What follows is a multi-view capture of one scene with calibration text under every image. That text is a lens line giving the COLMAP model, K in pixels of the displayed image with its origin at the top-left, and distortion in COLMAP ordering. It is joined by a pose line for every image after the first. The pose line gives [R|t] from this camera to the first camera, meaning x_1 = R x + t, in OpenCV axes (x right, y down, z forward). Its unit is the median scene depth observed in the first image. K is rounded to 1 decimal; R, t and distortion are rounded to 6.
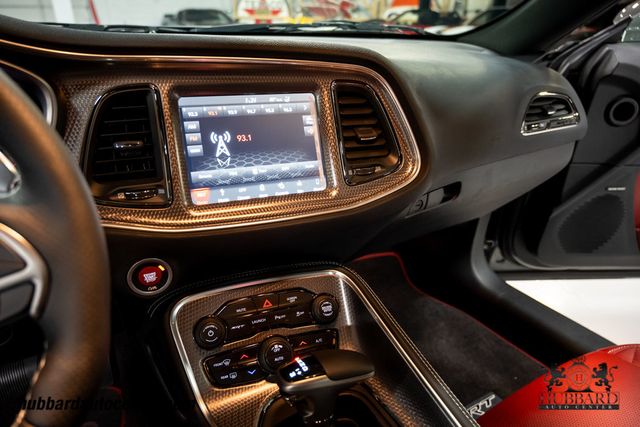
lens RADIAL K [[425.7, 0, 320.3], [0, 425.7, 216.2], [0, 0, 1]] dist [-0.001964, 0.003280]
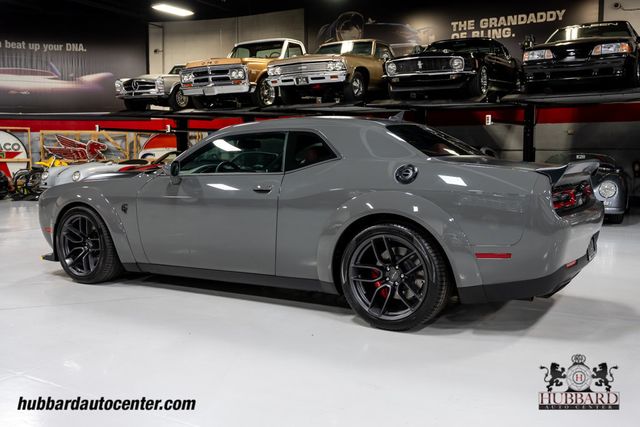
lens RADIAL K [[646.9, 0, 325.3], [0, 646.9, 208.2], [0, 0, 1]] dist [-0.002483, 0.000000]
pose [[0.881707, -0.050771, 0.469058, -2.621146], [0.209104, 0.933266, -0.292044, 2.407816], [-0.422929, 0.355579, 0.833483, -5.589676]]
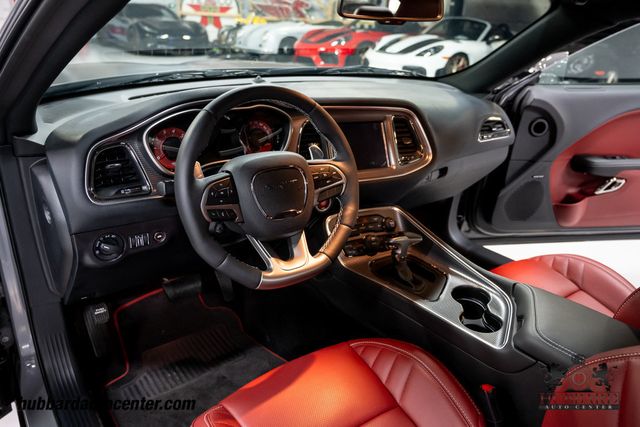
lens RADIAL K [[484.0, 0, 319.4], [0, 484.0, 216.0], [0, 0, 1]] dist [-0.004182, 0.006007]
pose [[0.993320, -0.012935, 0.114666, -0.398030], [0.016916, 0.999285, -0.033816, 0.165547], [-0.114146, 0.035530, 0.992828, -0.864022]]
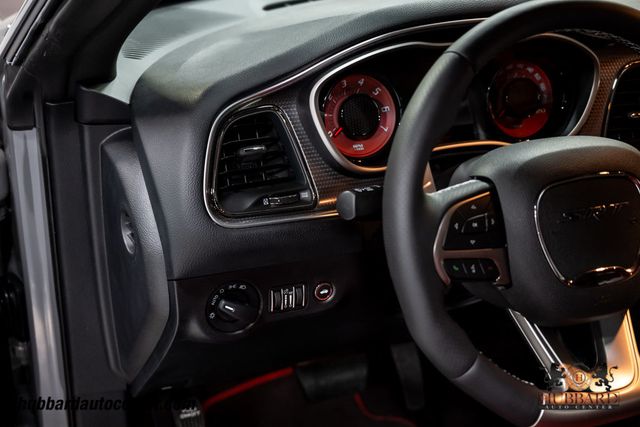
lens RADIAL K [[935.7, 0, 322.1], [0, 935.7, 217.6], [0, 0, 1]] dist [0.011663, 0.000000]
pose [[0.992056, 0.057094, -0.112090, -0.530301], [-0.059761, 0.998001, -0.020578, 0.101584], [0.110691, 0.027113, 0.993485, -0.792700]]
